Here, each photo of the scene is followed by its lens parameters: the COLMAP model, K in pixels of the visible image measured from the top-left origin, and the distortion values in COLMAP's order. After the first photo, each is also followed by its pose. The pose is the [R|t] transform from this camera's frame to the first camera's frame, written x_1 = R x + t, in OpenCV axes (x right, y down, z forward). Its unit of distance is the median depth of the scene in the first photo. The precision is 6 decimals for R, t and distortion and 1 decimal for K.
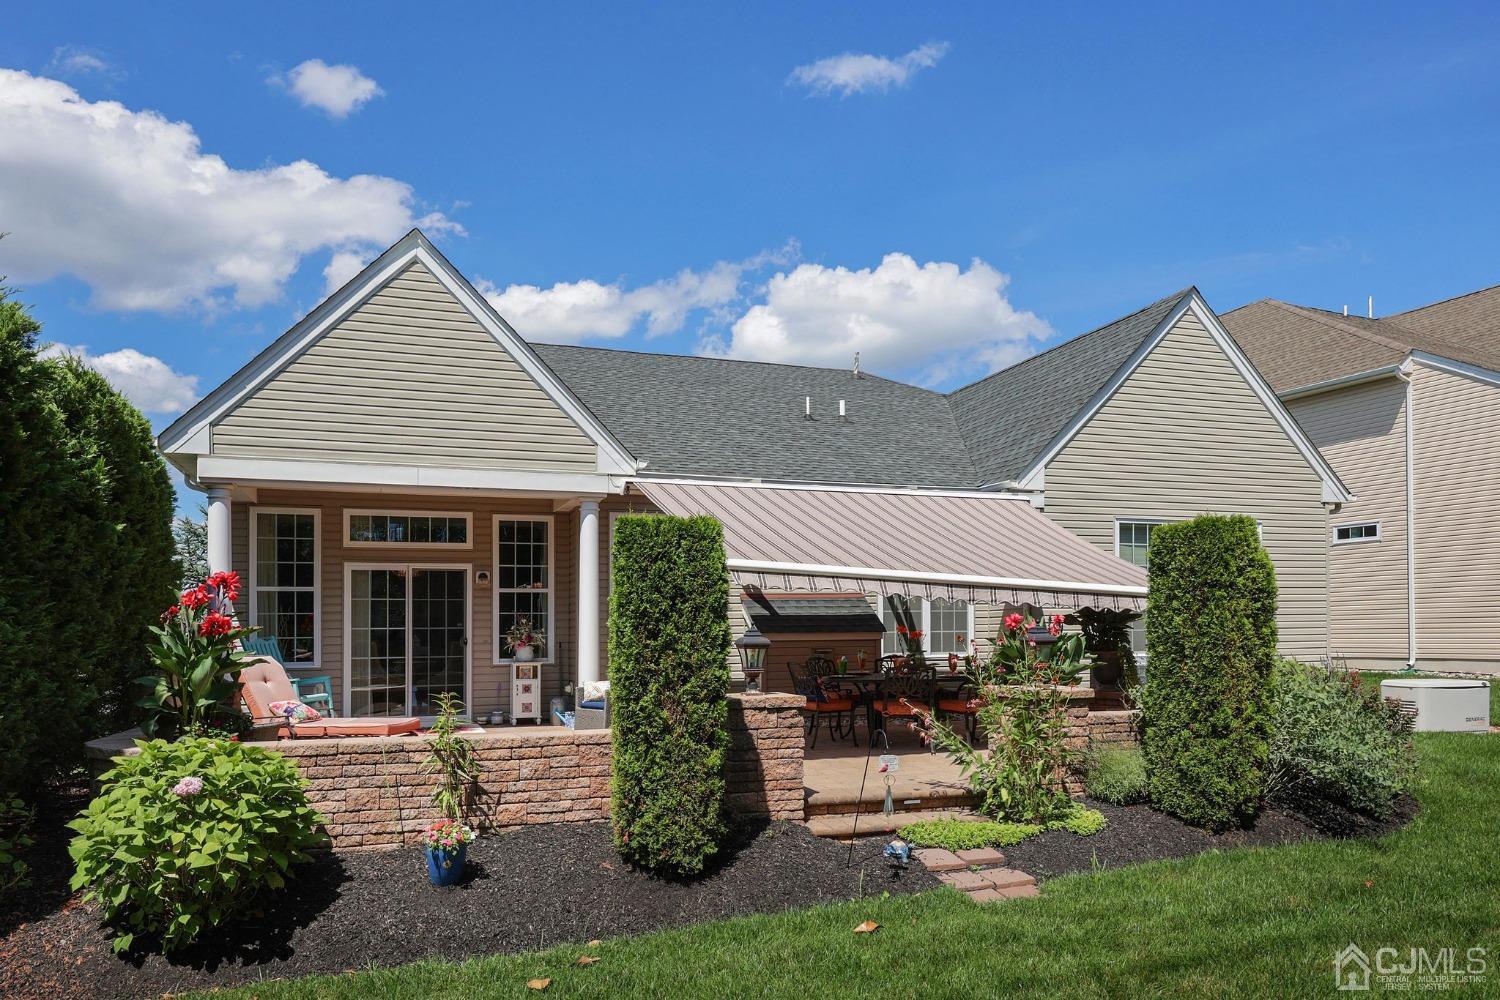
lens RADIAL K [[941.0, 0, 747.9], [0, 941.0, 566.5], [0, 0, 1]] dist [0.020346, 0.000059]
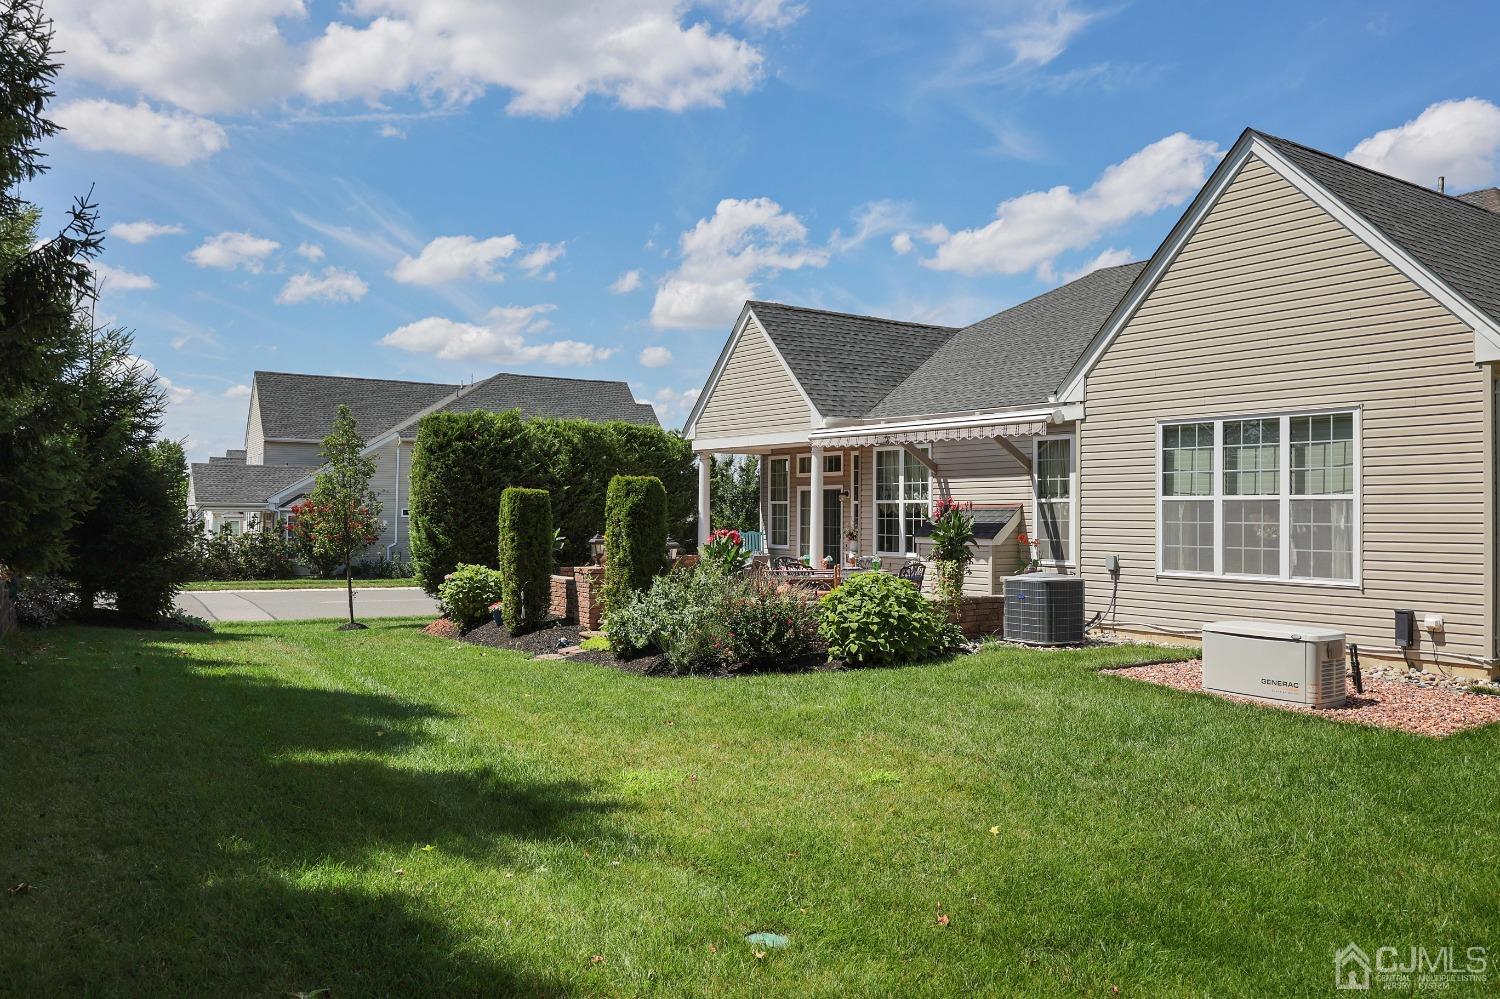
lens RADIAL K [[1328.8, 0, 751.0], [0, 1328.8, 505.3], [0, 0, 1]] dist [0.002877, -0.004543]
pose [[0.202631, 0.004937, -0.979243, 1.916484], [0.046281, 0.998822, 0.014612, -0.009125], [0.978161, -0.048281, 0.202163, 0.444240]]
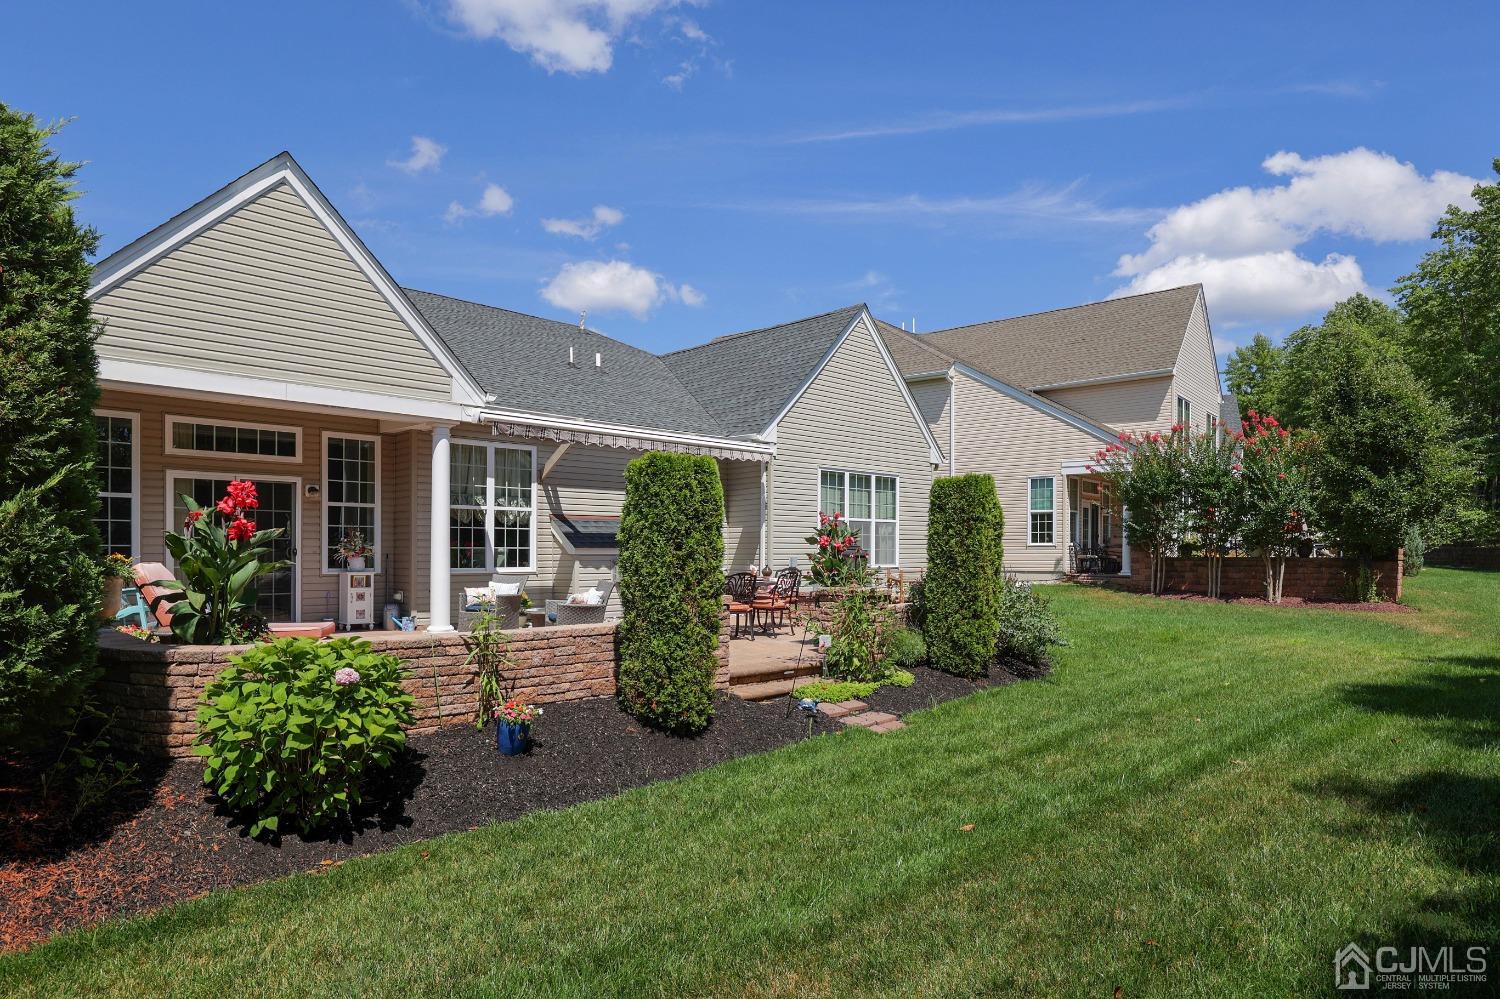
lens RADIAL K [[813.8, 0, 750.0], [0, 813.8, 499.5], [0, 0, 1]] dist [-0.002261, 0.000432]
pose [[0.905249, 0.038502, 0.423133, -0.238048], [-0.041705, 0.999129, -0.001689, 0.002771], [-0.422830, -0.016118, 0.906066, -0.023431]]
